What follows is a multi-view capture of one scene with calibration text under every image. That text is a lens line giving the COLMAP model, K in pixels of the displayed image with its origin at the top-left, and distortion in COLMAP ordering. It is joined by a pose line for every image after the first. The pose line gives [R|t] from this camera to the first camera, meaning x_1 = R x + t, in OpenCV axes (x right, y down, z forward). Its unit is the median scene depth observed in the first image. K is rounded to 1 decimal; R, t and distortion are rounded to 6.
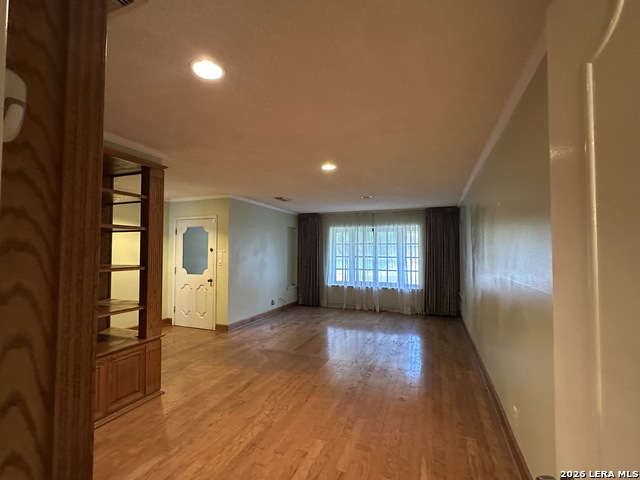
lens RADIAL K [[304.6, 0, 319.6], [0, 304.6, 238.4], [0, 0, 1]] dist [0.003245, 0.000429]
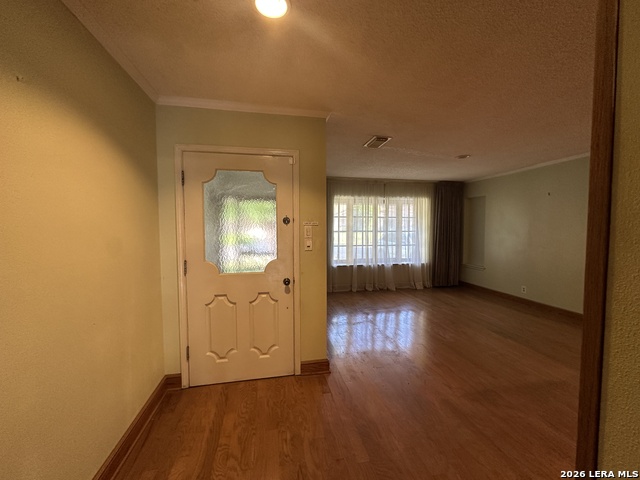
lens RADIAL K [[256.7, 0, 317.3], [0, 256.7, 238.2], [0, 0, 1]] dist [0.002315, -0.000126]
pose [[0.836117, -0.025774, 0.547945, -0.418171], [-0.021482, 0.996591, 0.079657, 0.024783], [-0.548130, -0.078374, 0.832713, 0.479052]]
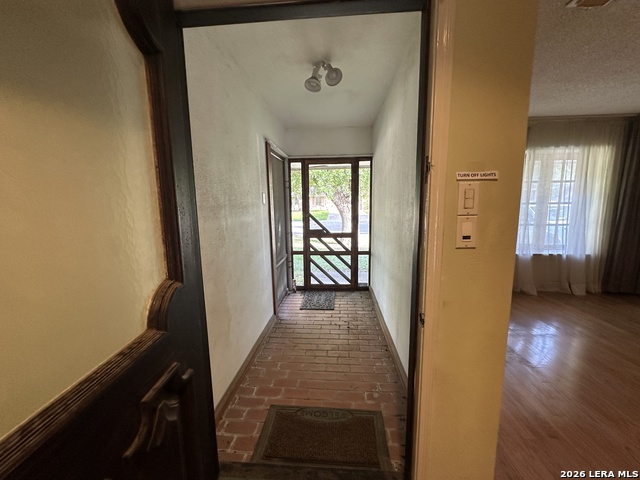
lens RADIAL K [[256.7, 0, 318.8], [0, 256.7, 237.6], [0, 0, 1]] dist [0.002315, -0.000126]
pose [[0.950708, -0.051721, 0.305743, -0.356708], [-0.003794, 0.983977, 0.178253, 0.039450], [-0.310063, -0.170627, 0.935279, 0.658983]]
